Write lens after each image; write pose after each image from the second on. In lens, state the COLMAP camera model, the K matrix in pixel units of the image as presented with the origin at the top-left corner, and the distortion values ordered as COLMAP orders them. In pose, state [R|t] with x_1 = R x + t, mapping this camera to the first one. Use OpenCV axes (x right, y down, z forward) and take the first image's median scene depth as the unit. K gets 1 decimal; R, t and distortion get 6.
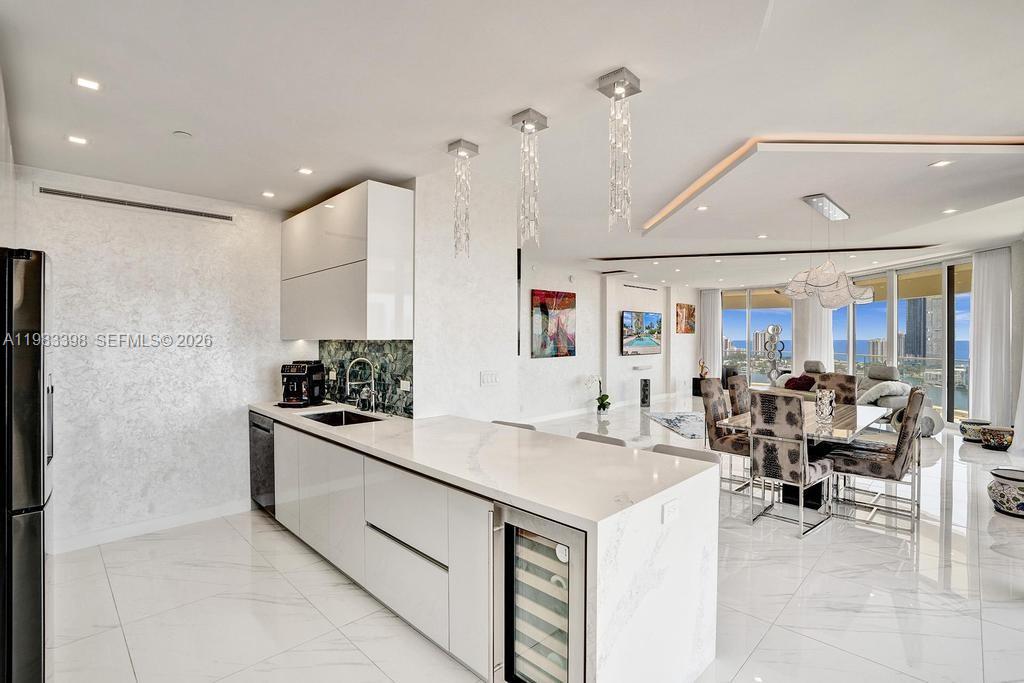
lens RADIAL K [[485.9, 0, 517.1], [0, 485.9, 341.9], [0, 0, 1]] dist [-0.045624, 0.004946]
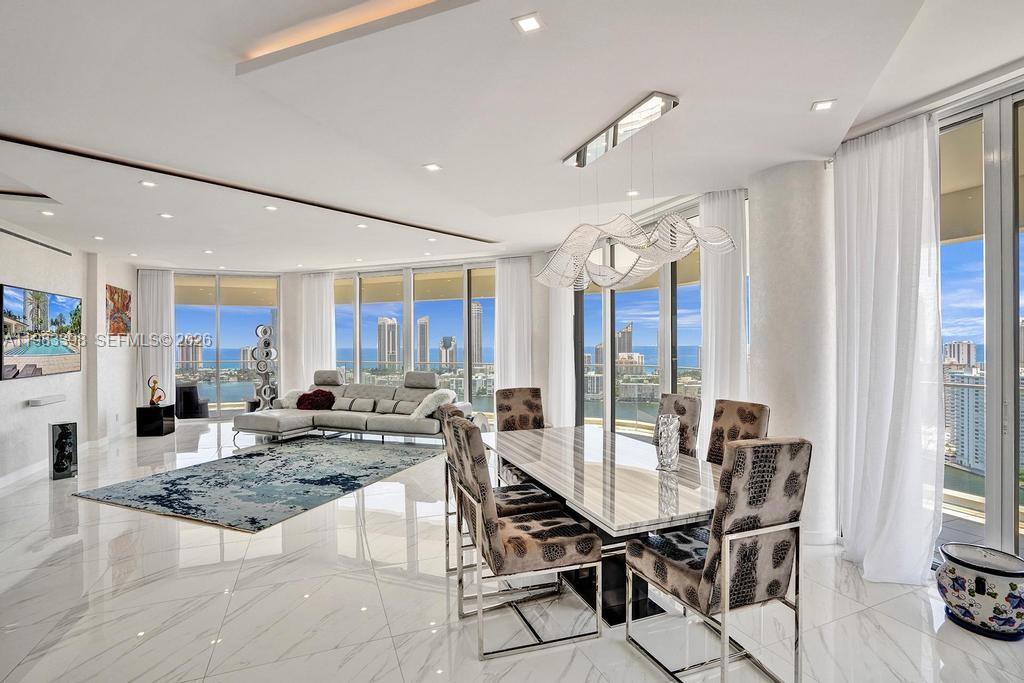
lens RADIAL K [[485.9, 0, 510.0], [0, 485.9, 339.6], [0, 0, 1]] dist [-0.045624, 0.004946]
pose [[0.386362, 0.007771, 0.922315, -0.004264], [0.012978, 0.999820, -0.013861, 0.003452], [-0.922256, 0.017326, 0.386191, 0.385150]]
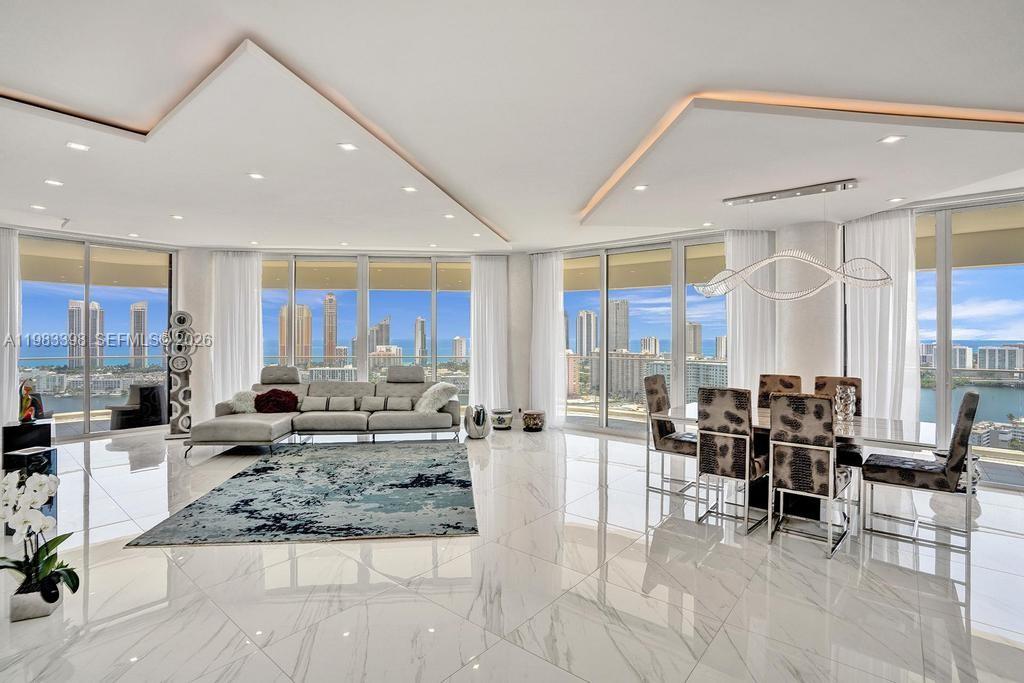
lens RADIAL K [[485.9, 0, 506.8], [0, 485.9, 324.1], [0, 0, 1]] dist [-0.045624, 0.004946]
pose [[-0.089670, 0.026836, 0.995610, -0.095771], [0.006303, 0.999632, -0.026376, -0.000892], [-0.995952, 0.003910, -0.089807, 0.705892]]
